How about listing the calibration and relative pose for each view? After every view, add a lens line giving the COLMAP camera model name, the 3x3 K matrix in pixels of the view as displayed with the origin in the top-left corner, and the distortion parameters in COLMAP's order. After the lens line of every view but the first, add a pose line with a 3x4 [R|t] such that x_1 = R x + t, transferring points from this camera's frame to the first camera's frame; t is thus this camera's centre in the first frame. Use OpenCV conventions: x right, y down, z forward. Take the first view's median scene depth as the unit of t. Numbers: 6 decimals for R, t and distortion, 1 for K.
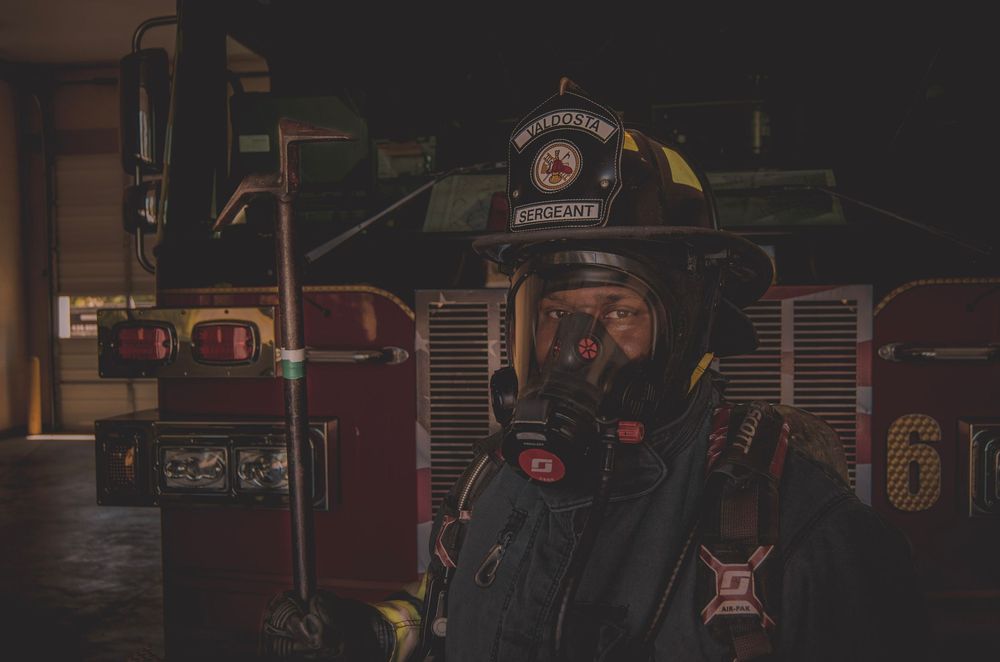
lens RADIAL K [[1129.4, 0, 502.8], [0, 1129.4, 333.3], [0, 0, 1]] dist [-0.001362, 0.000000]
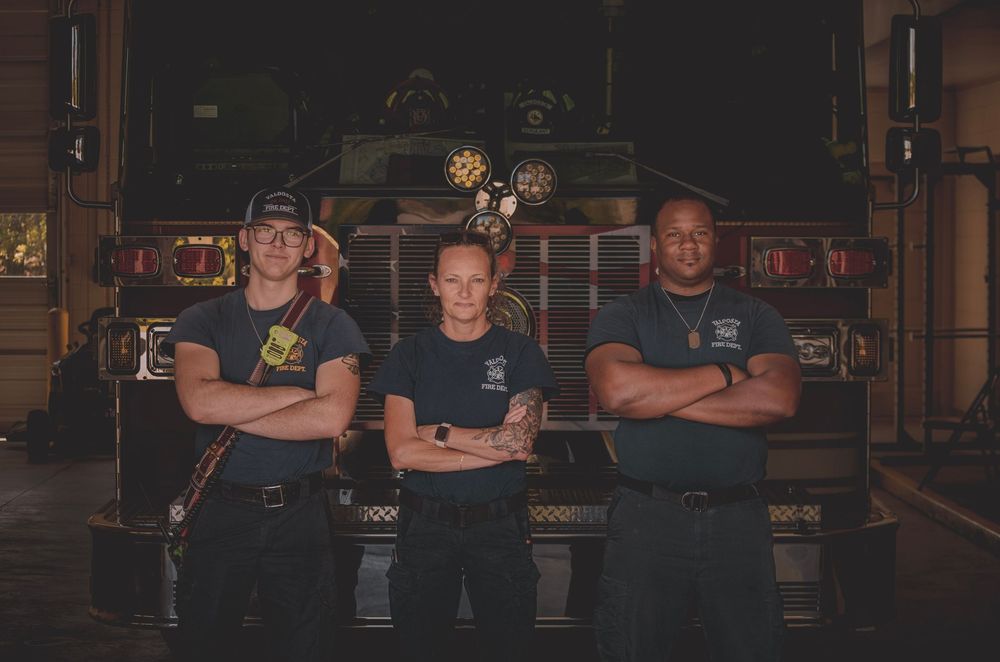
lens RADIAL K [[2426.3, 0, 500.2], [0, 2426.3, 329.7], [0, 0, 1]] dist [-0.037027, 0.000000]
pose [[0.992465, 0.005666, 0.122398, -0.247542], [-0.008321, 0.999741, 0.021188, 0.026960], [-0.122247, -0.022047, 0.992255, -2.050642]]
